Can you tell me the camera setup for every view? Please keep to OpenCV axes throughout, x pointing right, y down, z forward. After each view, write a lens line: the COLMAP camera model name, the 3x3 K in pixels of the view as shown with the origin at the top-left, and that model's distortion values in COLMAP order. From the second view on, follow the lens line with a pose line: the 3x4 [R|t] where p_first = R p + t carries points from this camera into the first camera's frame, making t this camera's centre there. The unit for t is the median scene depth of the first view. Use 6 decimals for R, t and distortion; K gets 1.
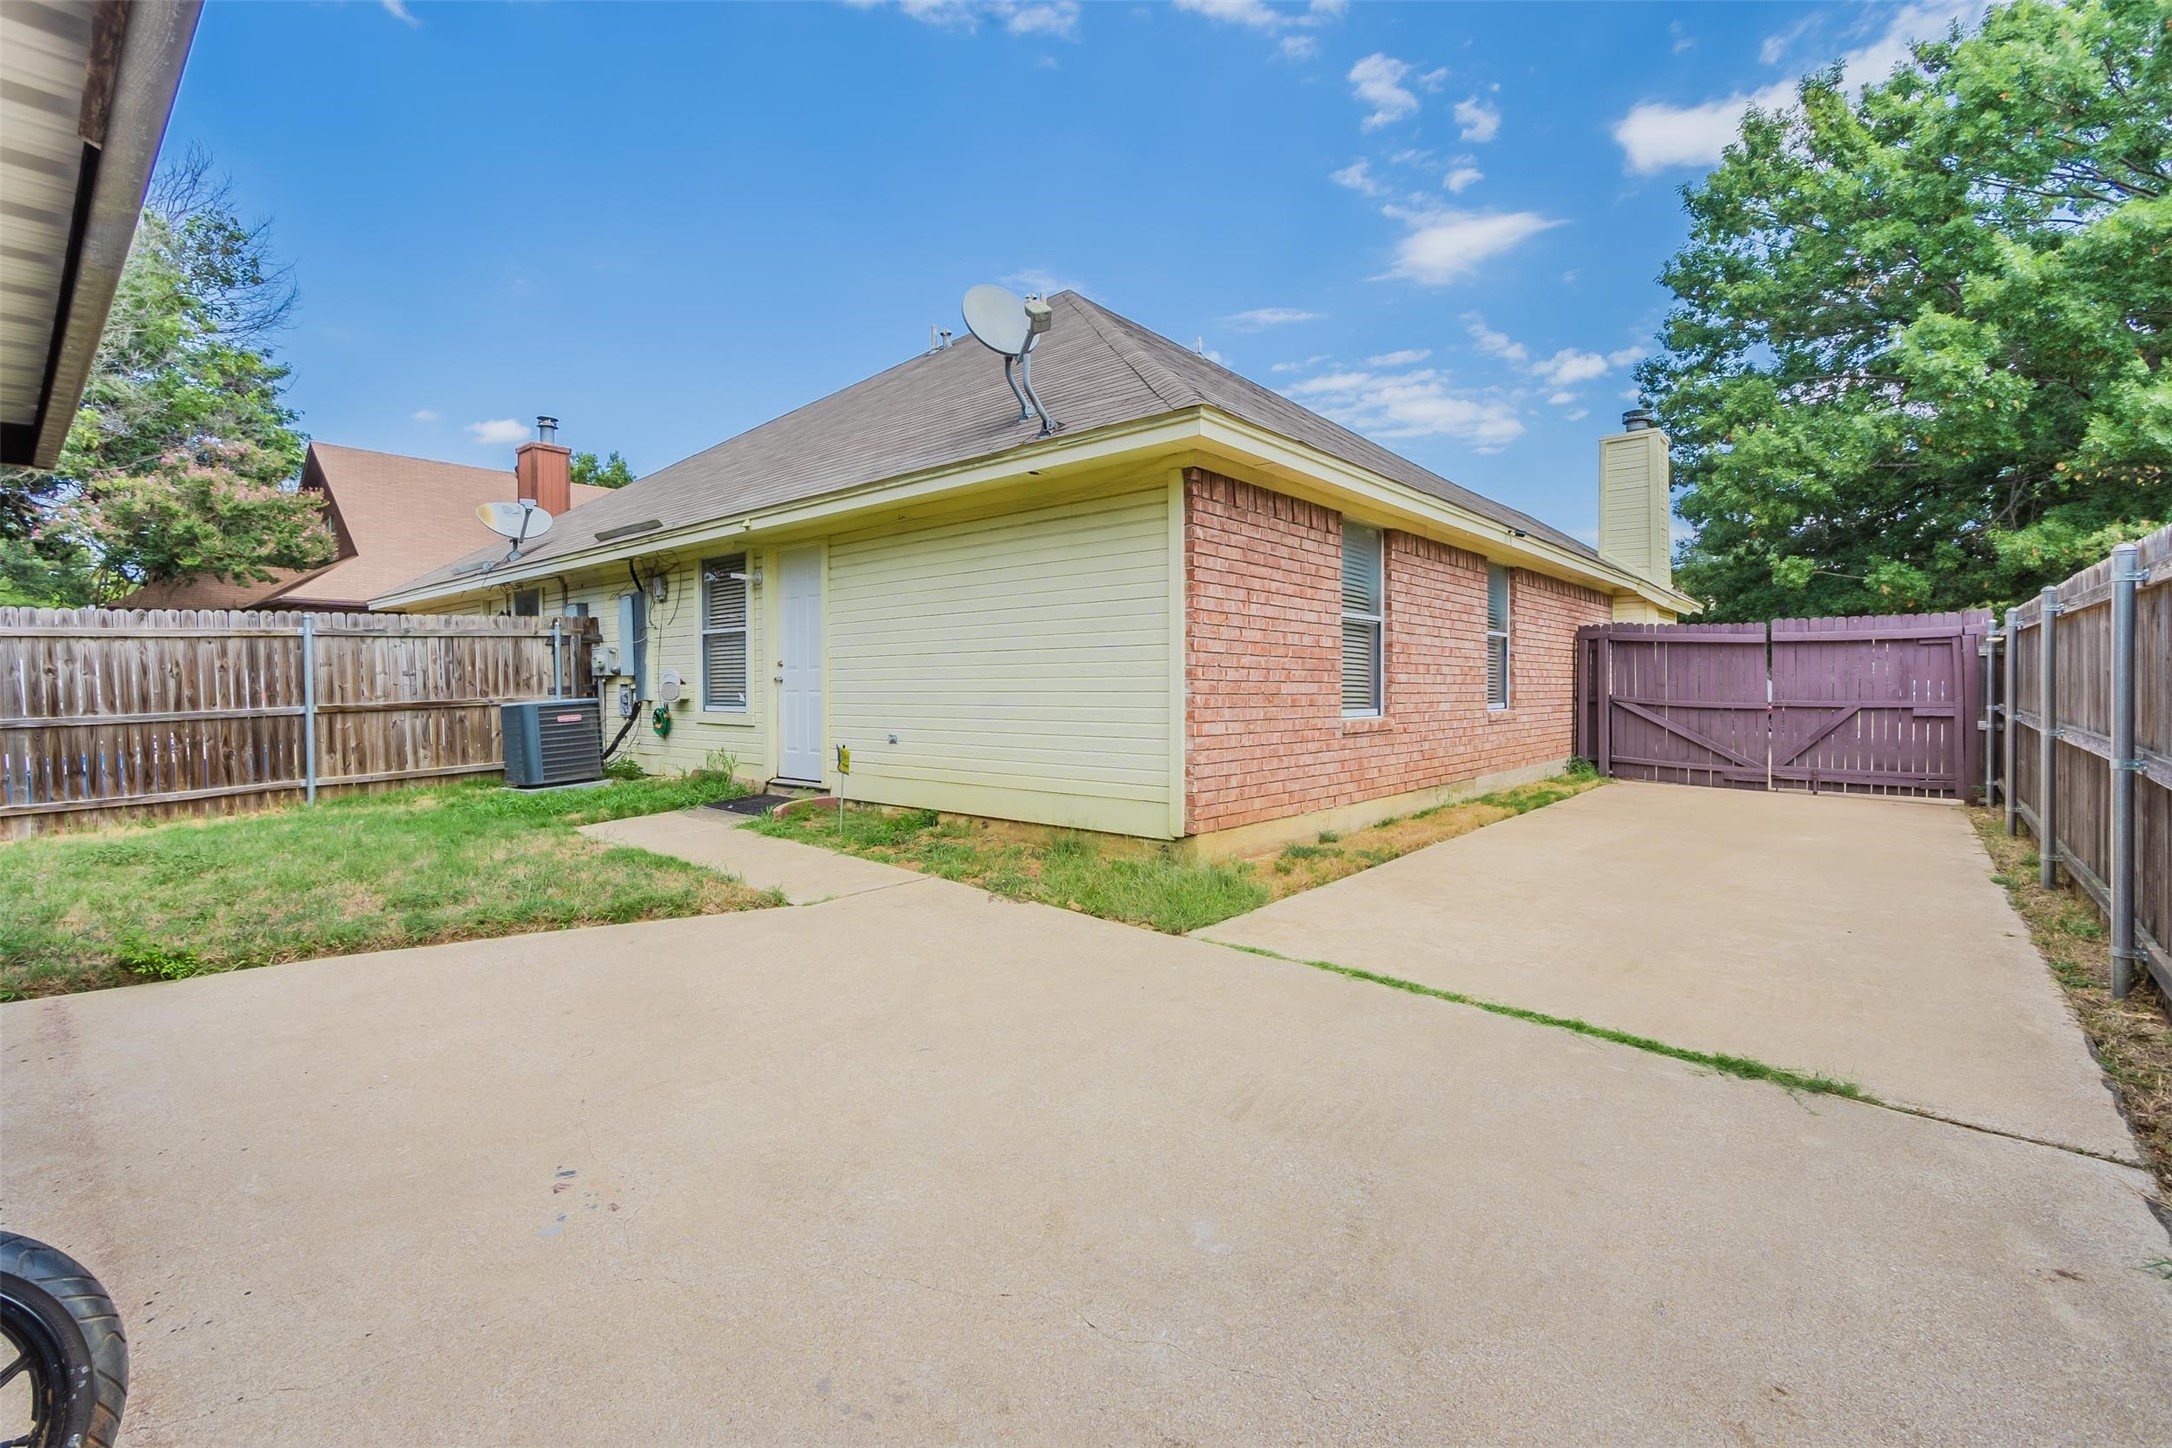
lens RADIAL K [[953.5, 0, 1075.0], [0, 953.5, 688.7], [0, 0, 1]] dist [0.001079, 0.000123]
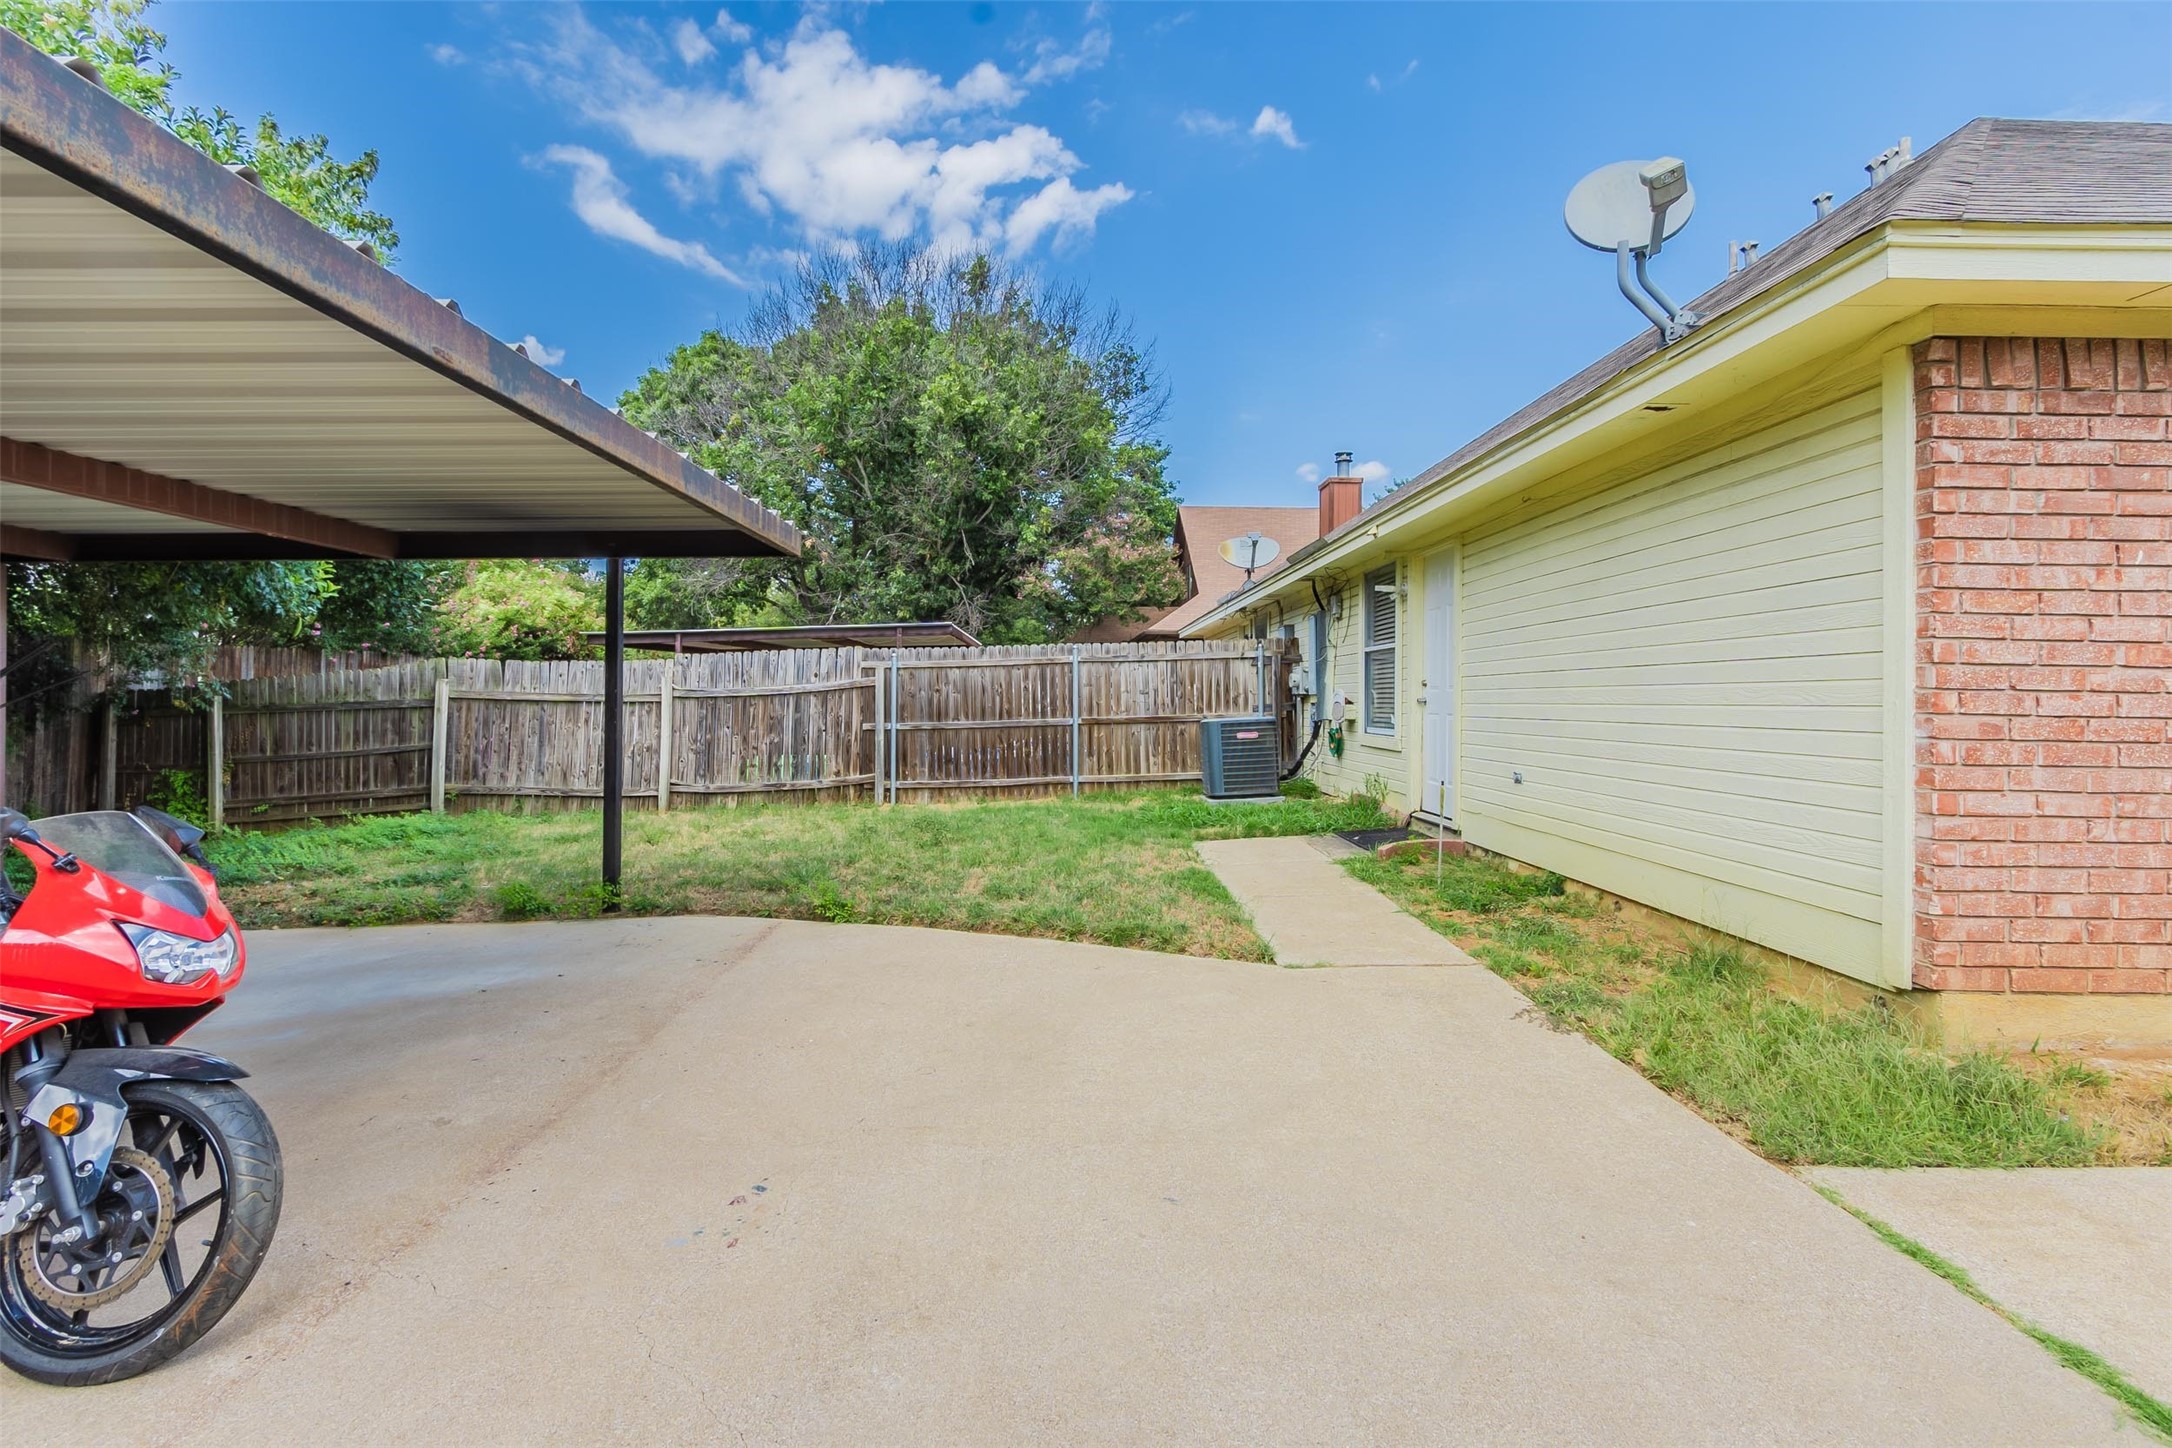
lens RADIAL K [[953.5, 0, 1075.0], [0, 953.5, 688.7], [0, 0, 1]] dist [0.001079, 0.000123]
pose [[0.665704, 0.000392, -0.746216, 0.171308], [-0.011640, 0.999884, -0.009858, -0.010538], [0.746125, 0.015249, 0.665631, 0.203783]]
